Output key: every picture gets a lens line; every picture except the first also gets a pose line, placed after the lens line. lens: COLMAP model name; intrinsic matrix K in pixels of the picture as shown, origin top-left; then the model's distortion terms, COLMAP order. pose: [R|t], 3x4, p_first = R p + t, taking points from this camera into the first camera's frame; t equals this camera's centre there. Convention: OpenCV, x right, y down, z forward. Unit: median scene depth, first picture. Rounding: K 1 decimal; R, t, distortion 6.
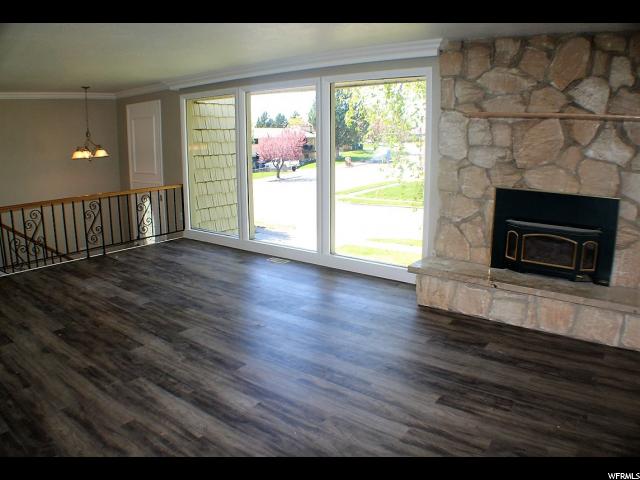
lens RADIAL K [[493.5, 0, 320.0], [0, 493.5, 240.0], [0, 0, 1]] dist [-0.180546, 0.001890]
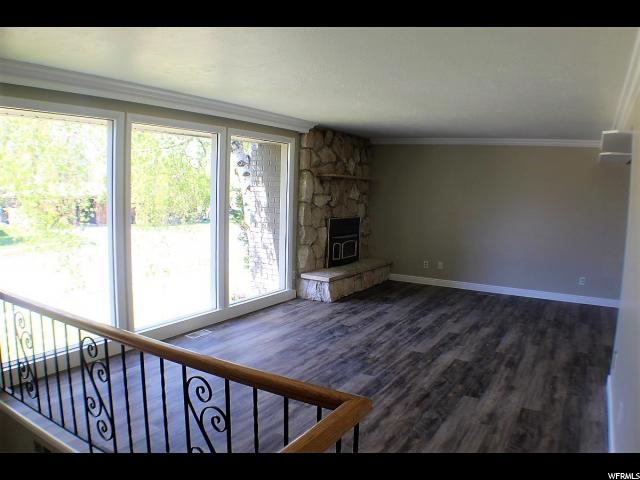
lens RADIAL K [[487.9, 0, 320.0], [0, 487.9, 240.0], [0, 0, 1]] dist [-0.216510, 0.072712]
pose [[-0.153398, -0.108050, 0.982239, -1.318697], [0.165792, 0.977100, 0.133376, -0.272196], [-0.974157, 0.183307, -0.131971, 1.277568]]
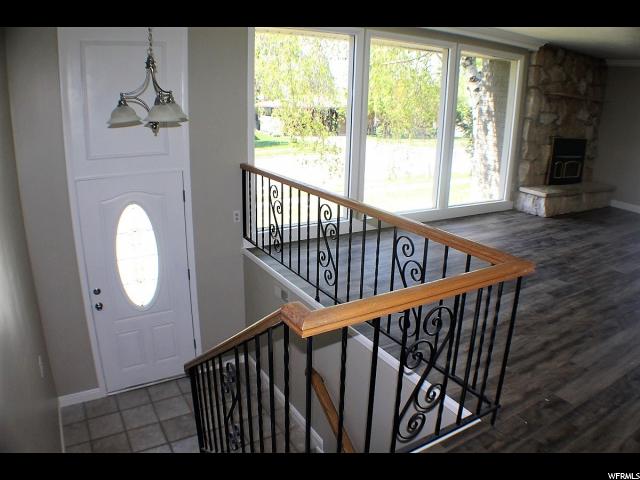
lens RADIAL K [[473.6, 0, 320.0], [0, 473.6, 240.0], [0, 0, 1]] dist [-0.214176, 0.073099]
pose [[0.325430, -0.265994, 0.907382, -1.436671], [0.154363, 0.961689, 0.226552, -0.245227], [-0.932881, 0.066340, 0.354022, 1.247523]]
